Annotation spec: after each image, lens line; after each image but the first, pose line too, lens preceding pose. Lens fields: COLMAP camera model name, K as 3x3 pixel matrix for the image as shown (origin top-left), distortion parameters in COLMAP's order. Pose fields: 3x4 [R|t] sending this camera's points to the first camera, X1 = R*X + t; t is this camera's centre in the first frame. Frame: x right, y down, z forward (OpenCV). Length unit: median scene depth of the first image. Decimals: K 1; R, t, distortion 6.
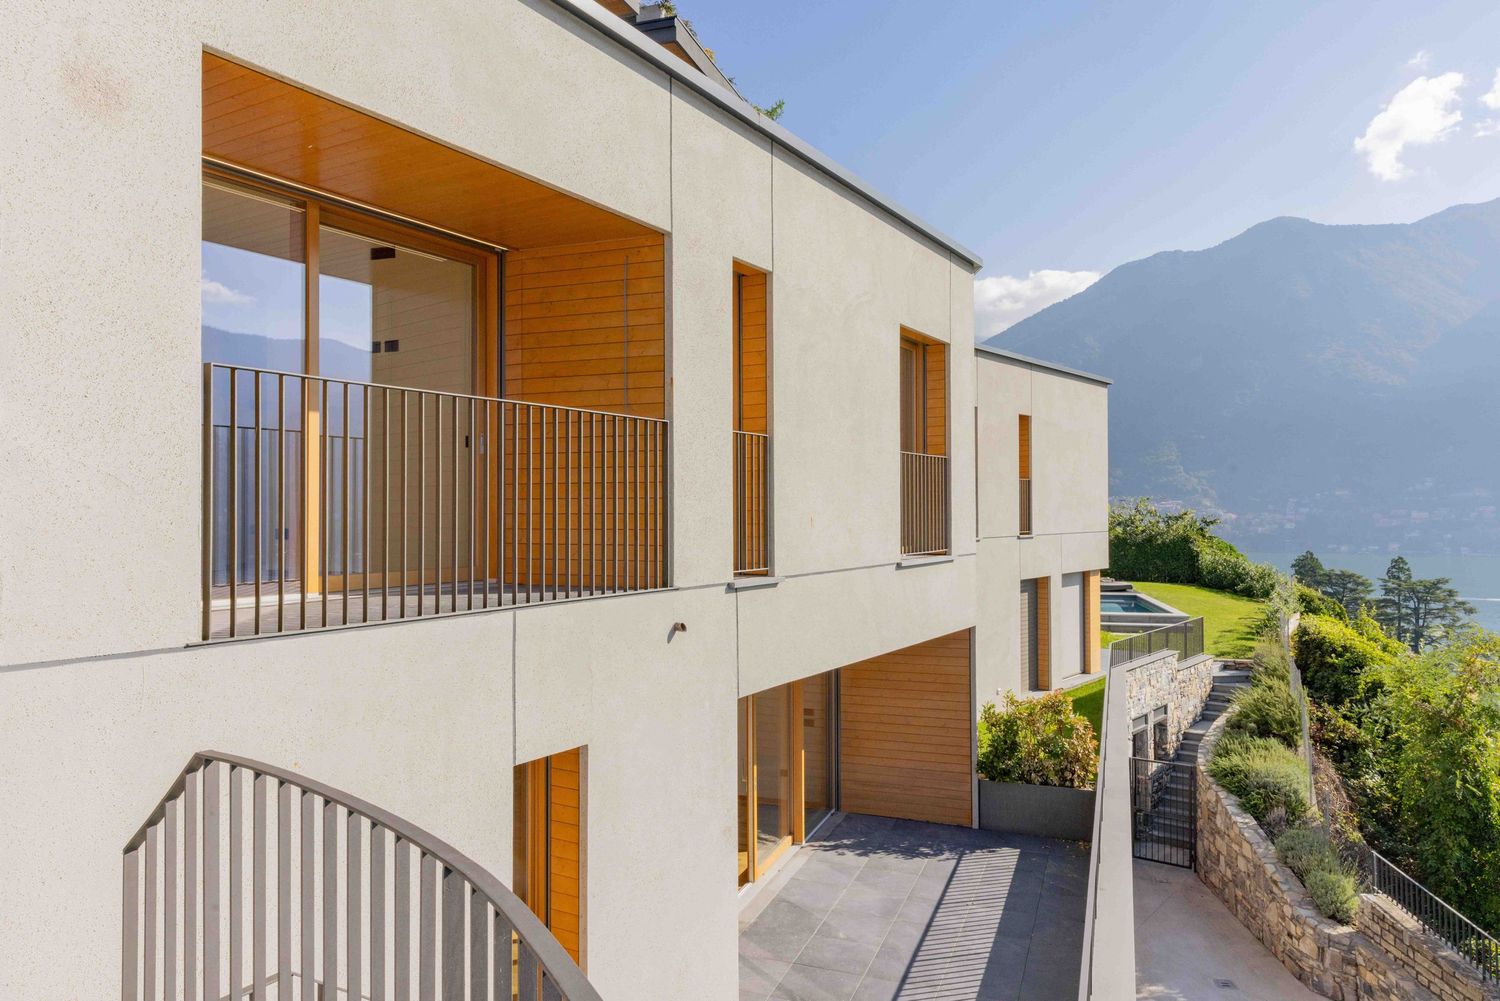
lens RADIAL K [[1079.4, 0, 750.0], [0, 1079.4, 500.5], [0, 0, 1]] dist [-0.002931, -0.000813]
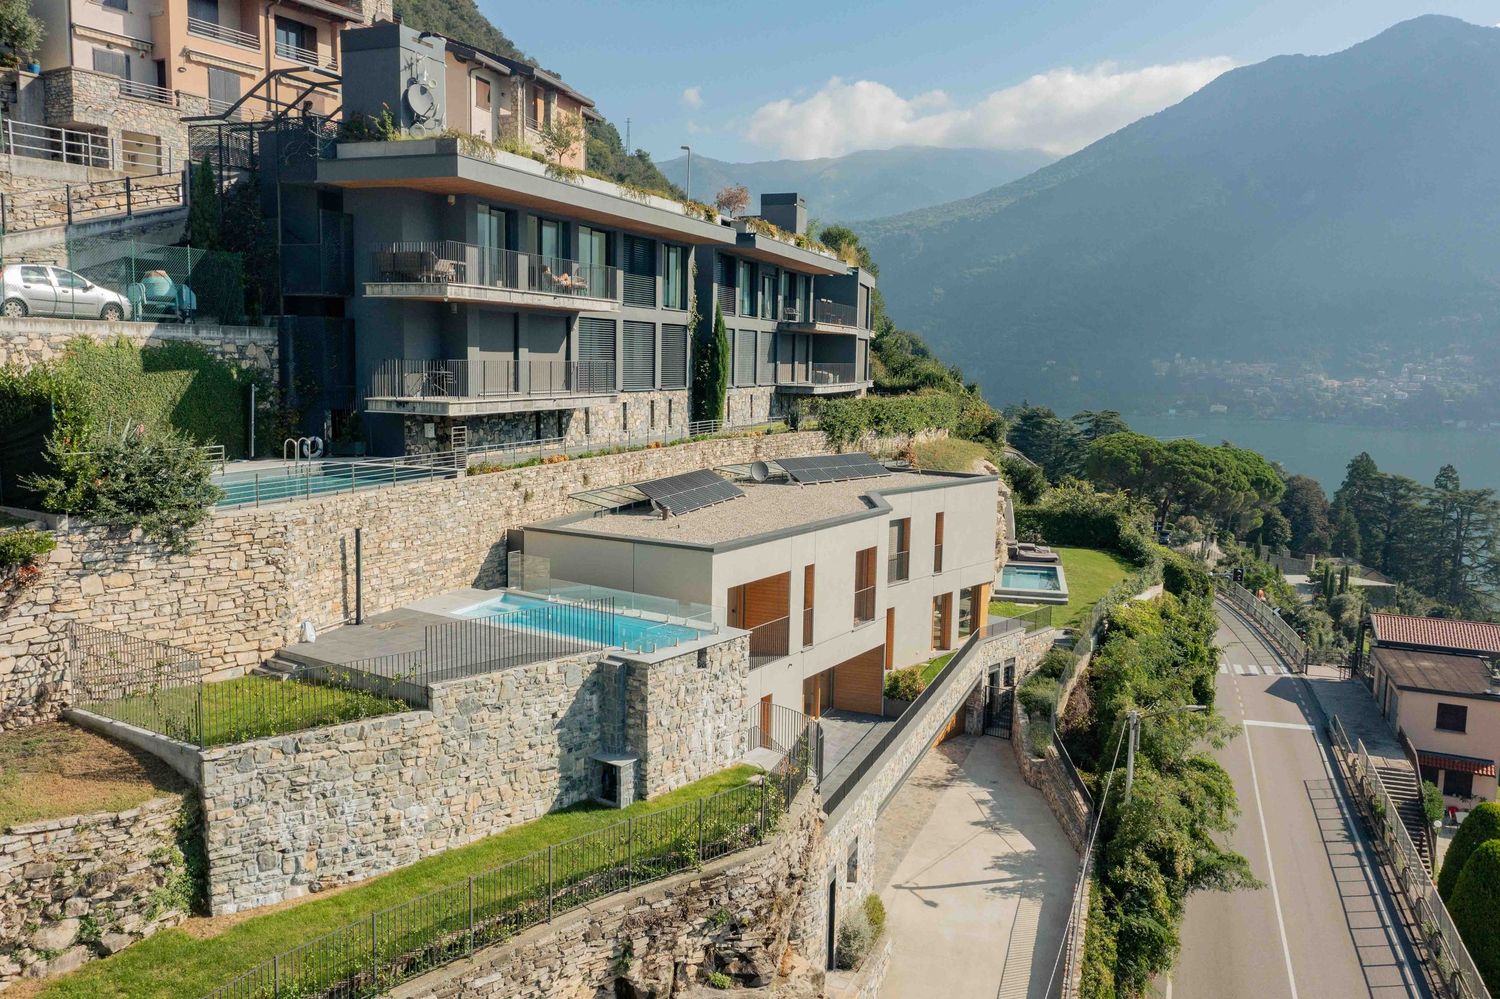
lens RADIAL K [[1221.1, 0, 750.0], [0, 1221.1, 499.5], [0, 0, 1]] dist [0.007398, 0.001249]
pose [[0.999596, 0.021479, -0.018629, -0.048123], [-0.019187, 0.993121, 0.115511, -0.341256], [0.020982, -0.115107, 0.993132, -1.165579]]
